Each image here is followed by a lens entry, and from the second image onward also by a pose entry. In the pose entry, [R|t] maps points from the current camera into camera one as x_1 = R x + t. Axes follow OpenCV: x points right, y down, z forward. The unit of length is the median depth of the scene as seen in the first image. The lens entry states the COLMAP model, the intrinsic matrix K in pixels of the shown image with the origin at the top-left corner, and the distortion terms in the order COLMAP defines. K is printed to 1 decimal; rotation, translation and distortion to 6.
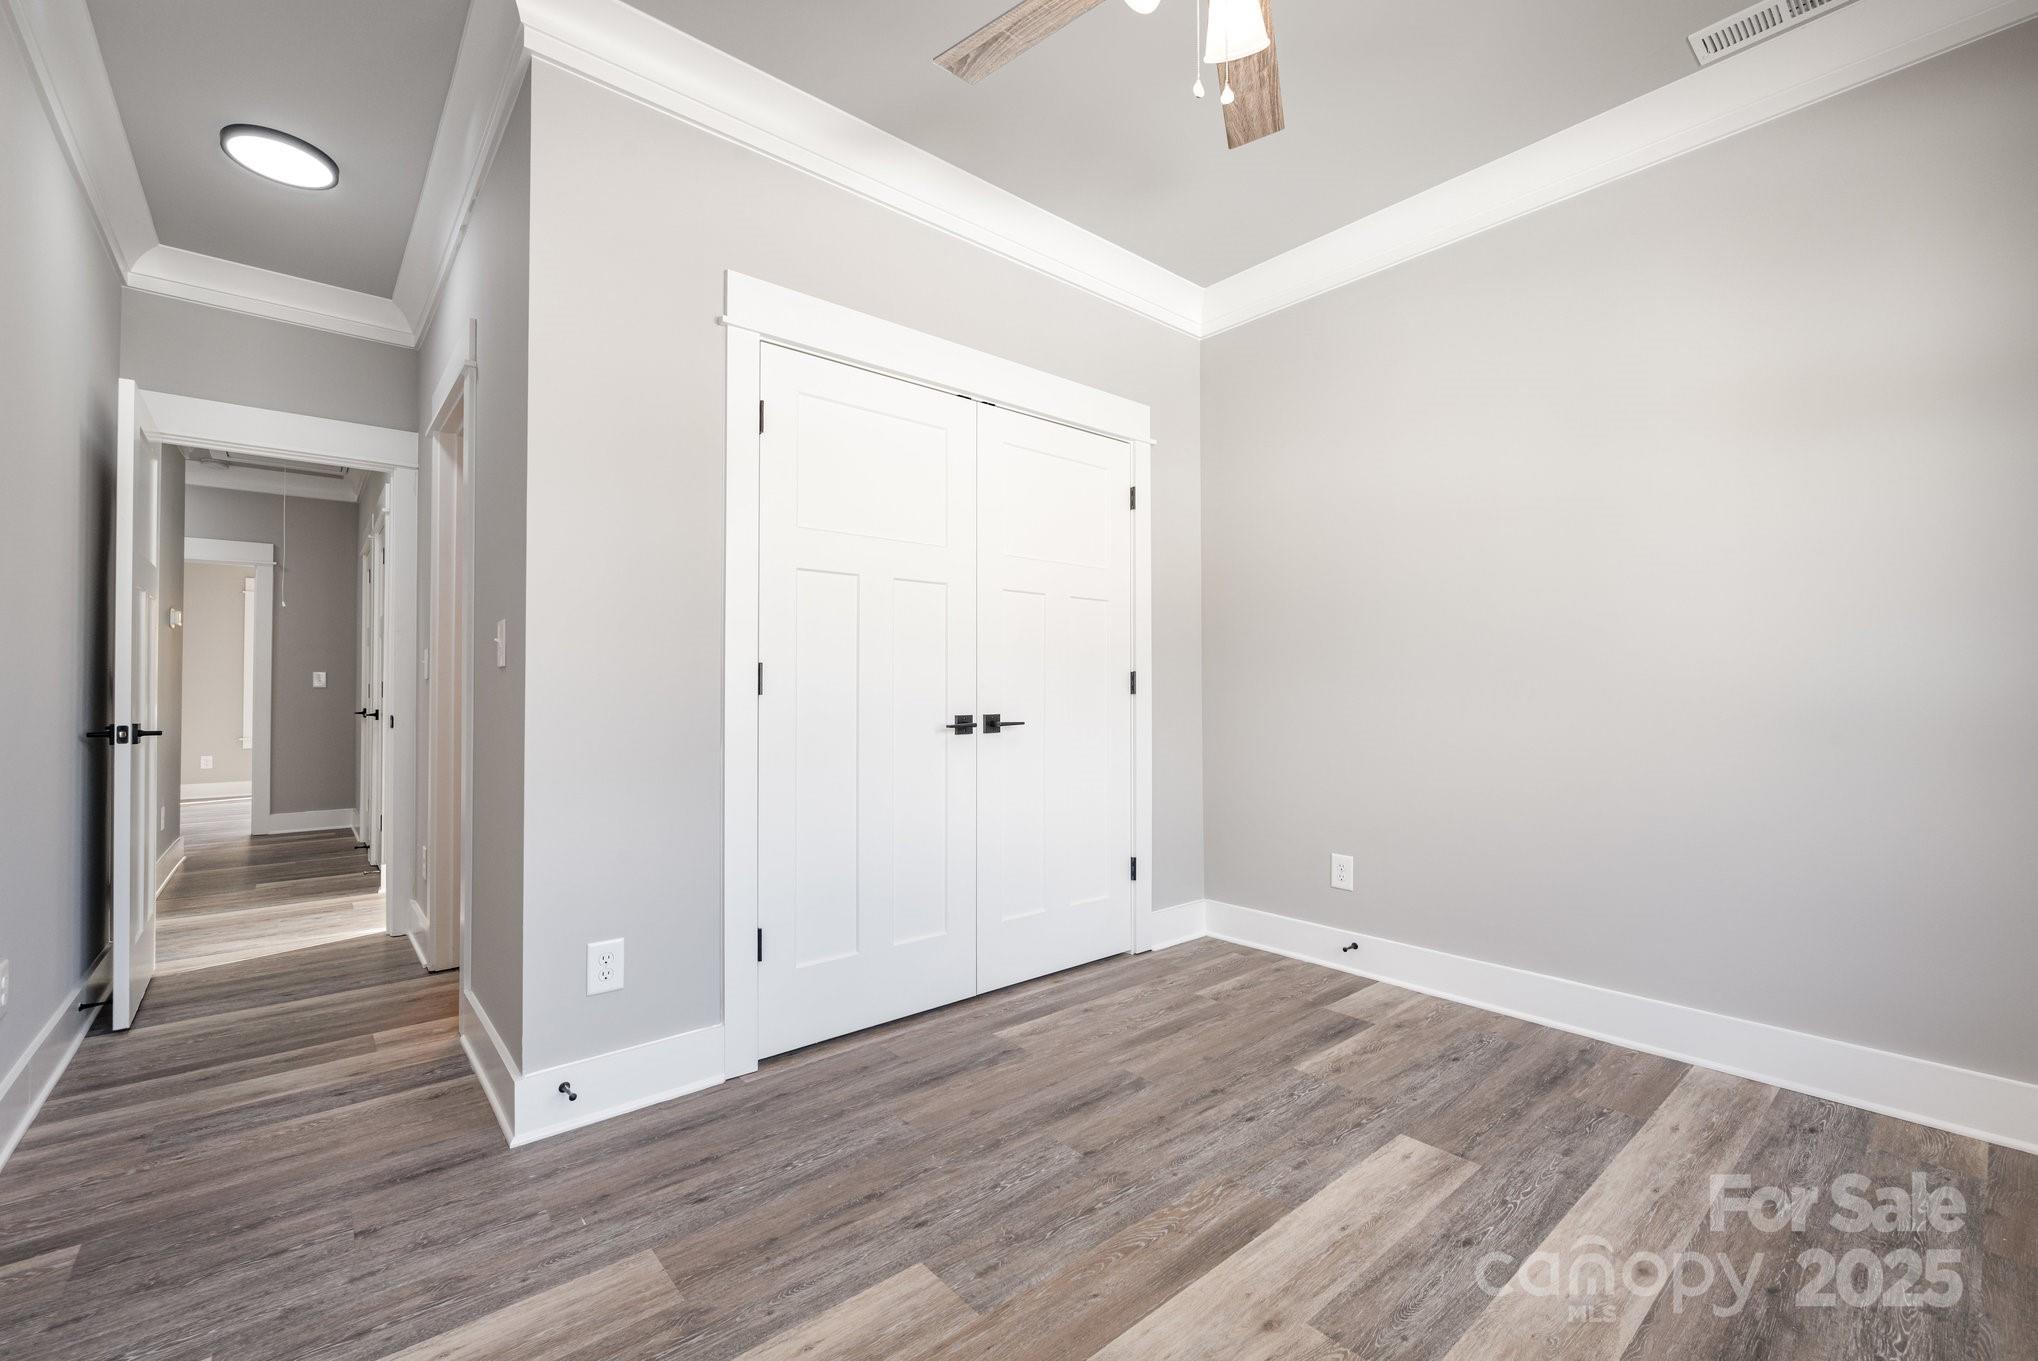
lens RADIAL K [[855.2, 0, 1019.0], [0, 855.2, 680.5], [0, 0, 1]] dist [0.000232, -0.000533]
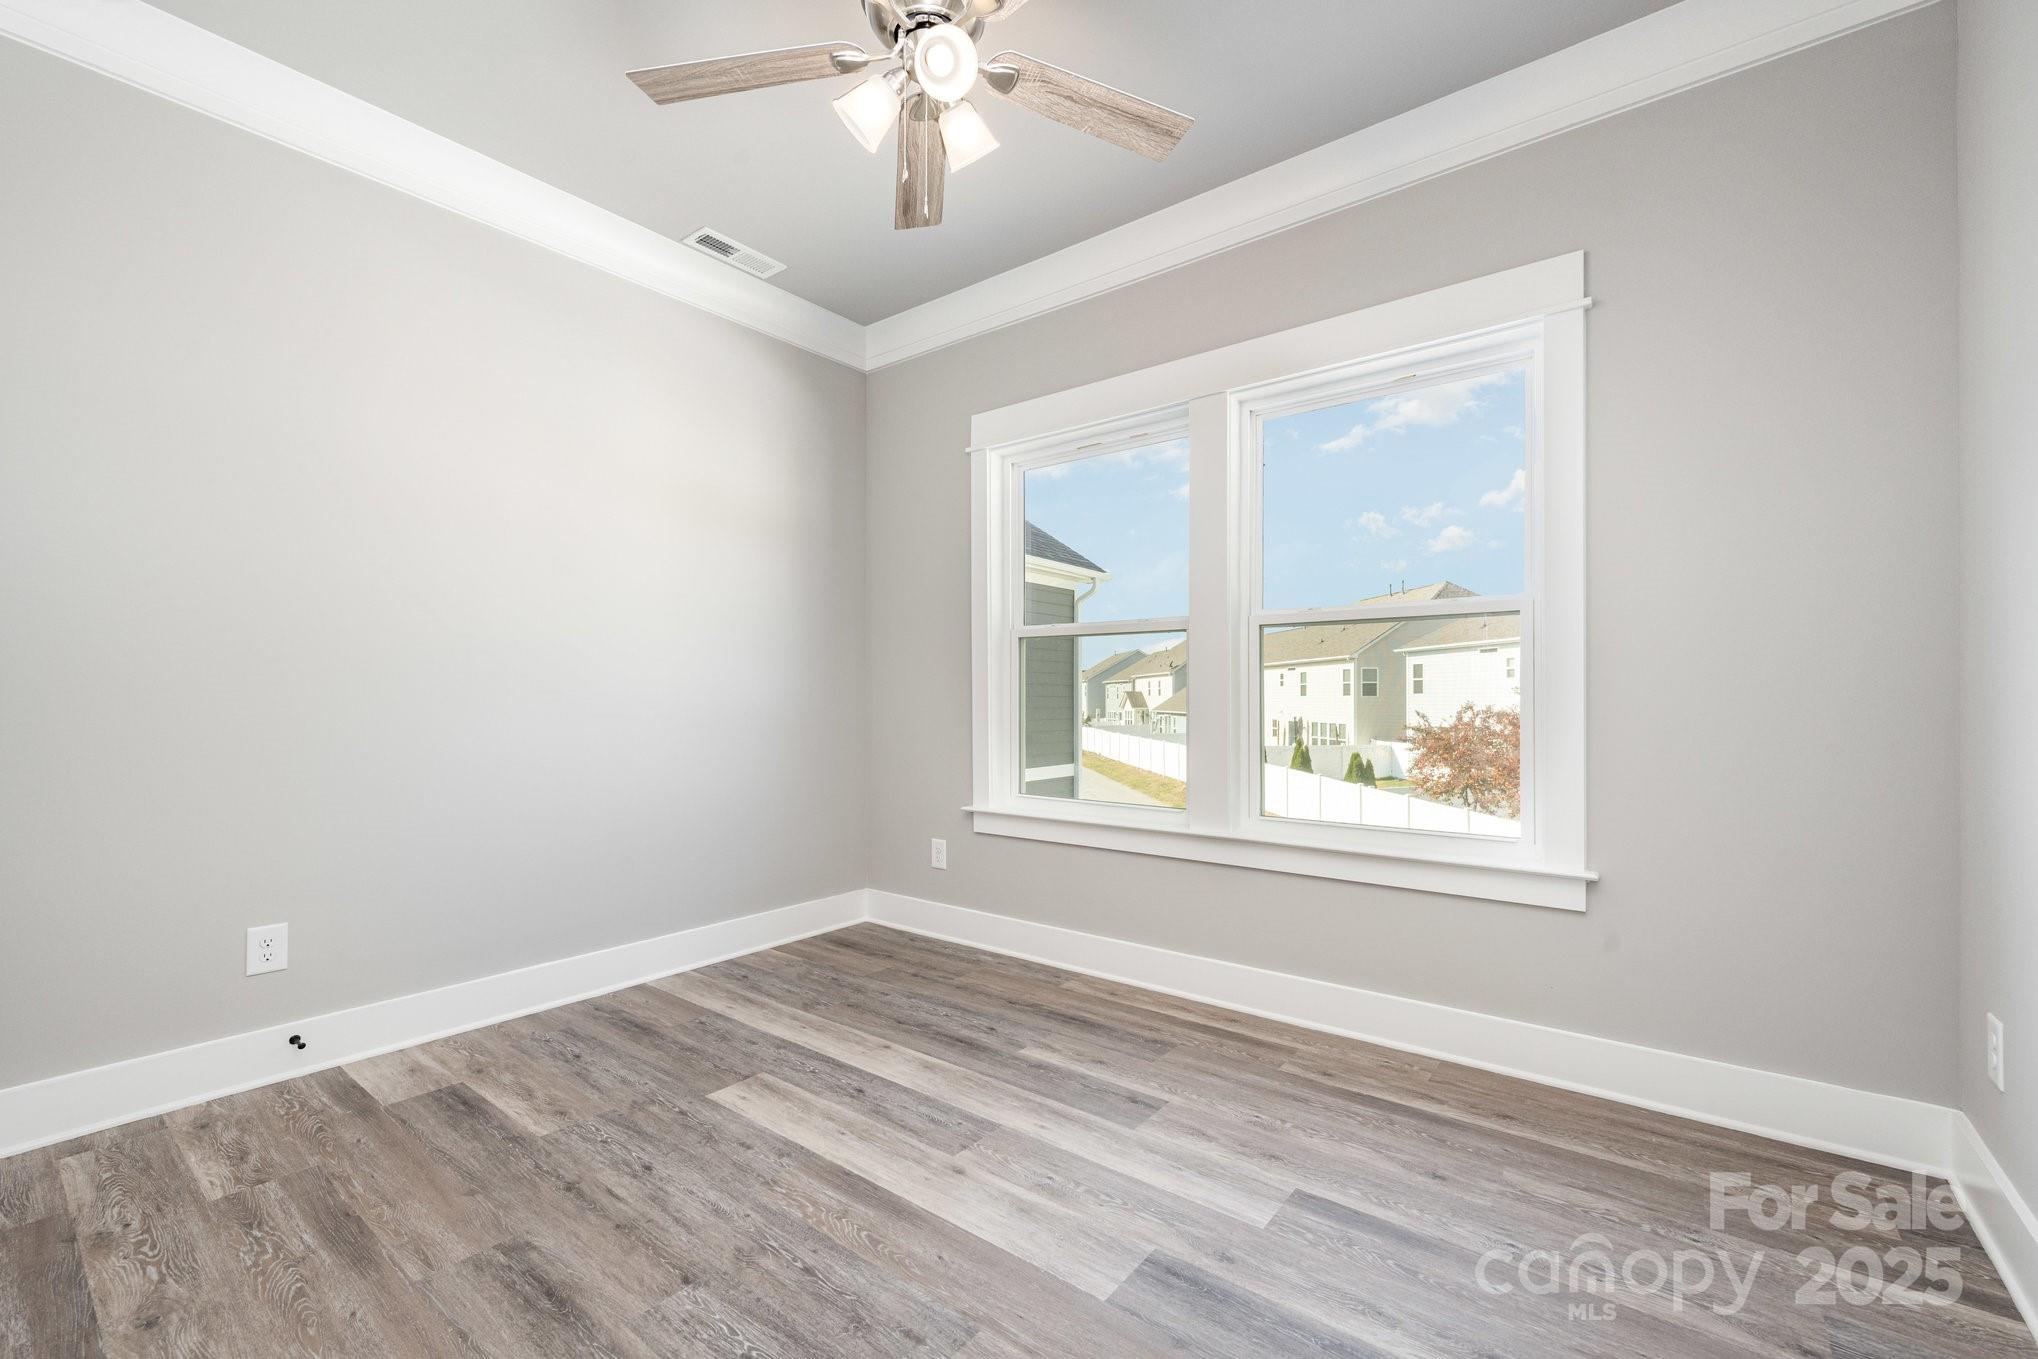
lens RADIAL K [[849.9, 0, 1016.3], [0, 849.9, 714.0], [0, 0, 1]] dist [0.000678, 0.000193]
pose [[-0.197502, -0.014410, 0.980197, -0.651472], [-0.011831, 0.999854, 0.012316, 0.011105], [-0.980231, -0.009165, -0.197644, 0.751195]]
